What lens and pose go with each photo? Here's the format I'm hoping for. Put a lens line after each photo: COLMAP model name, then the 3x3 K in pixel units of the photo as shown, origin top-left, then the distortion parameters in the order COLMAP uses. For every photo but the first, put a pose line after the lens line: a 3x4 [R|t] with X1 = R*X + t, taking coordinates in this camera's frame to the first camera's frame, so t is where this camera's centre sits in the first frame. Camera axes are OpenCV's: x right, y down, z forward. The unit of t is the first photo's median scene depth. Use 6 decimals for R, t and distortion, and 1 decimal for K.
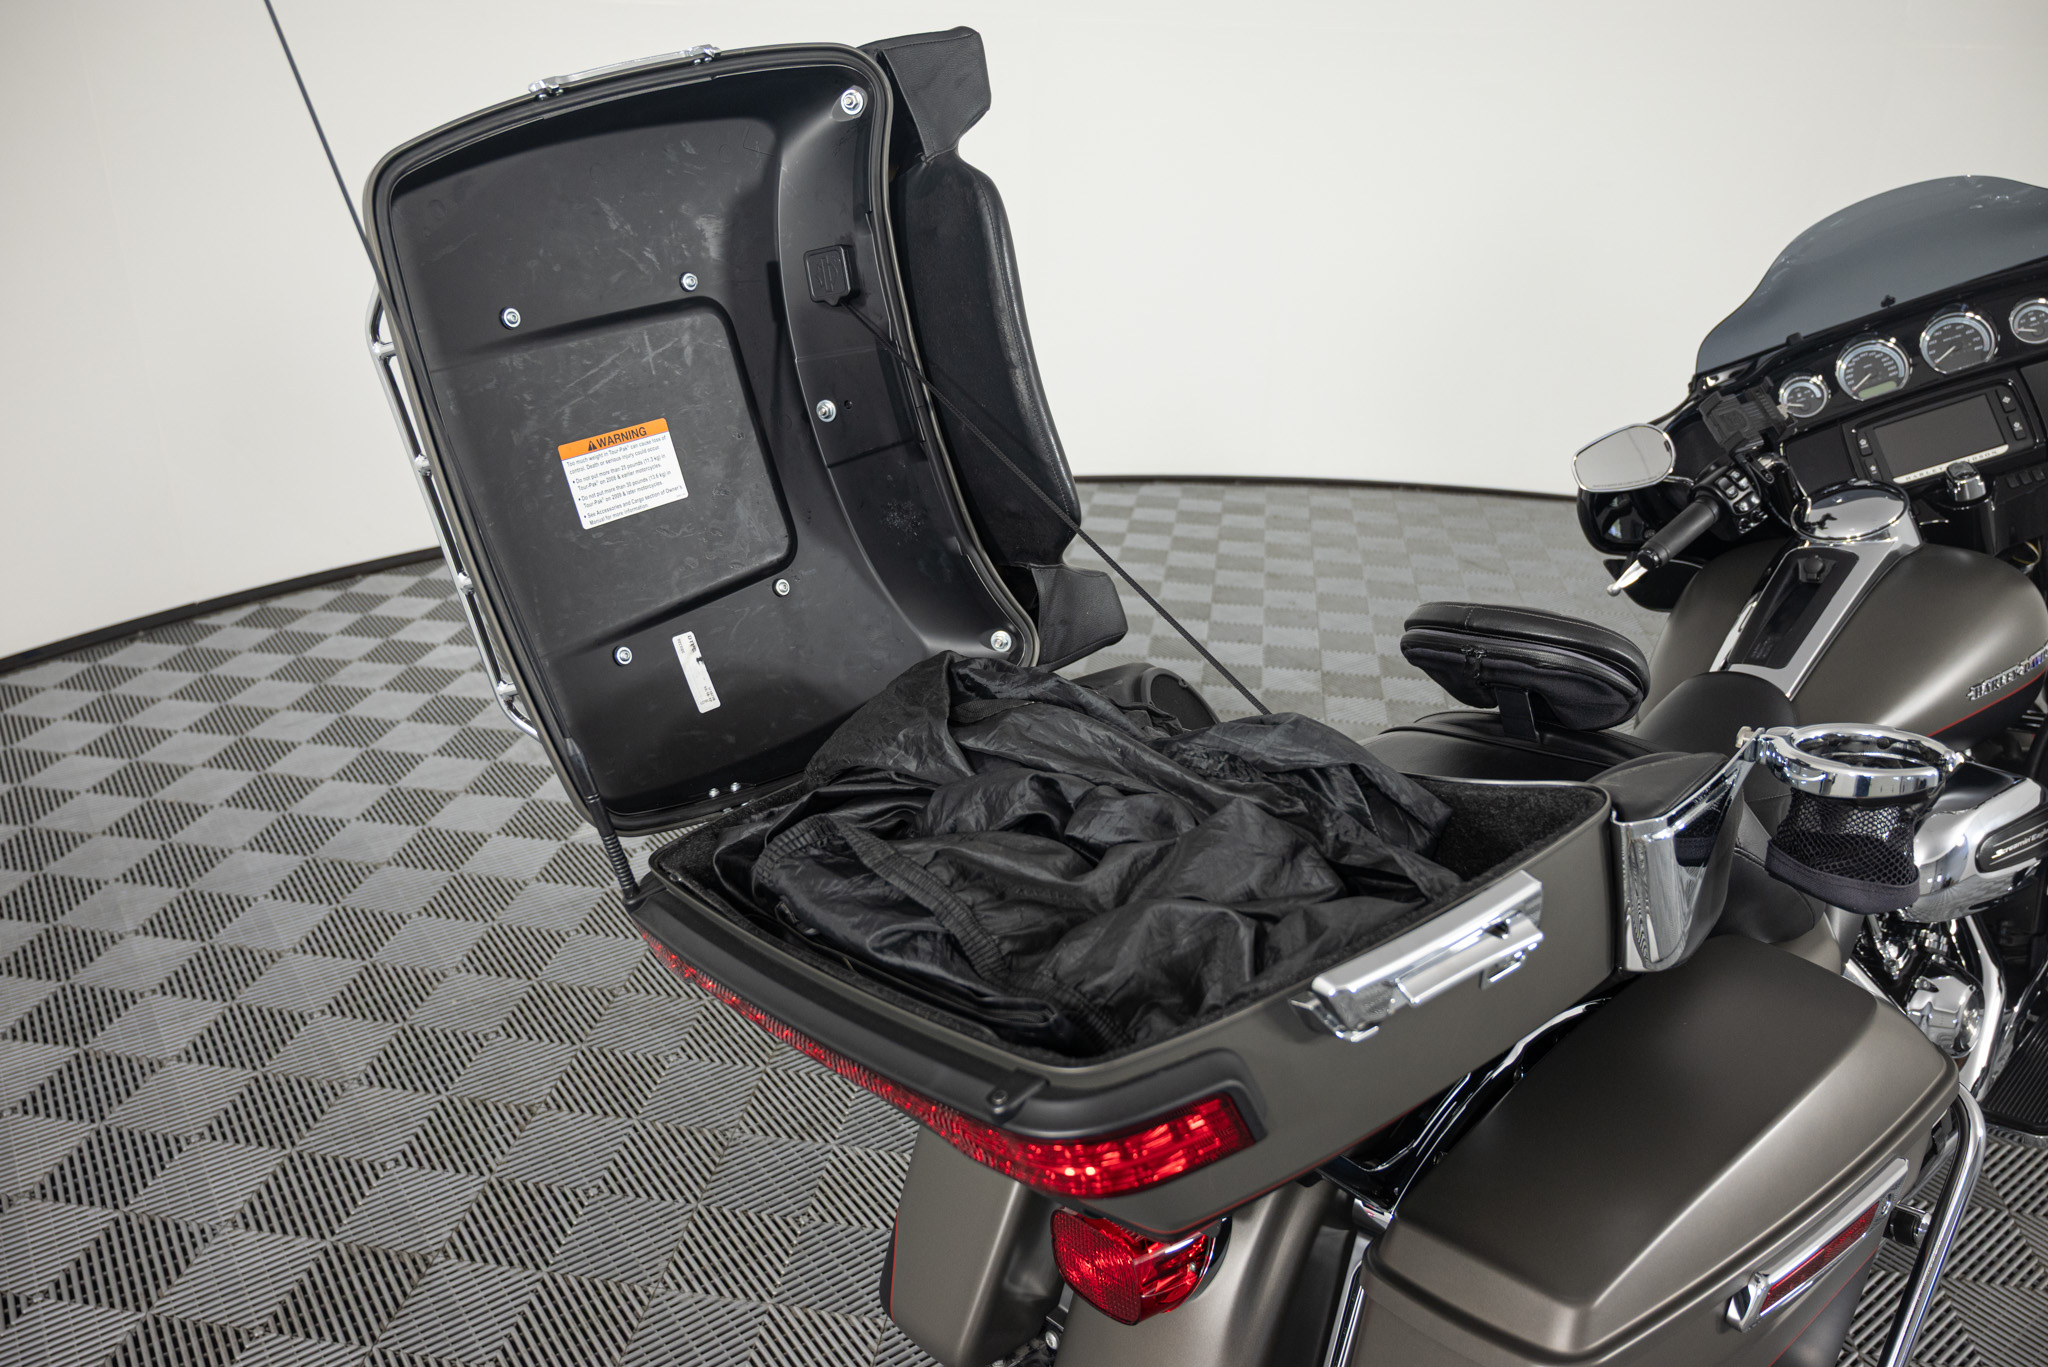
lens RADIAL K [[1542.2, 0, 1024.0], [0, 1542.2, 683.5], [0, 0, 1]] dist [-0.043652, 0.001793]
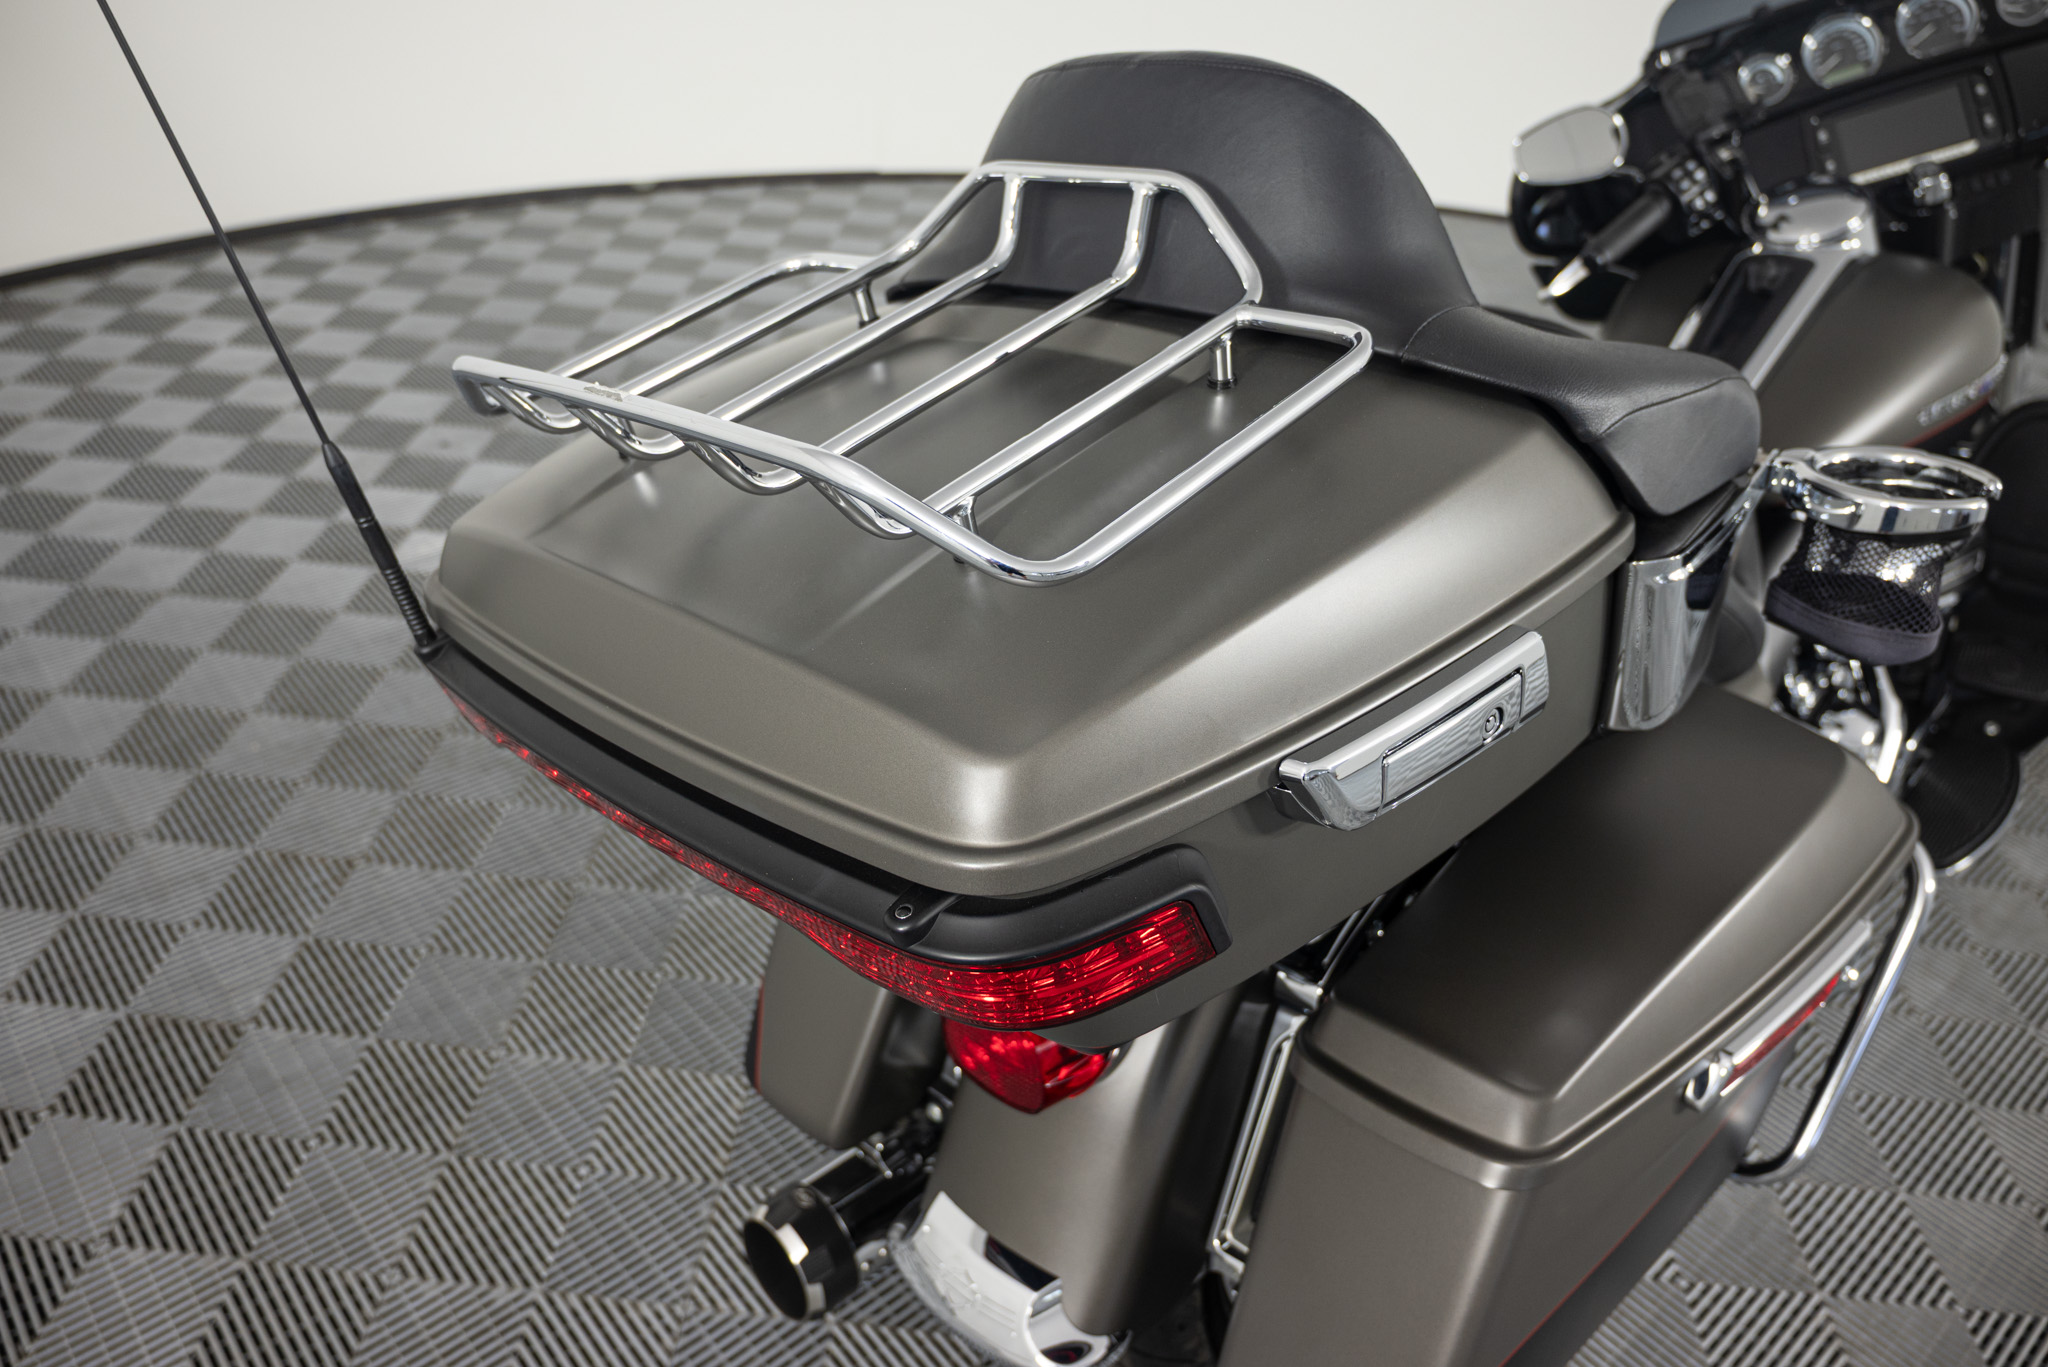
lens RADIAL K [[1509.4, 0, 1035.5], [0, 1509.4, 670.6], [0, 0, 1]] dist [-0.001870, -0.005762]
pose [[0.994106, -0.007174, 0.108179, -0.014709], [-0.011863, 0.984619, 0.174312, 0.004972], [-0.107766, -0.174567, 0.978730, 0.117638]]
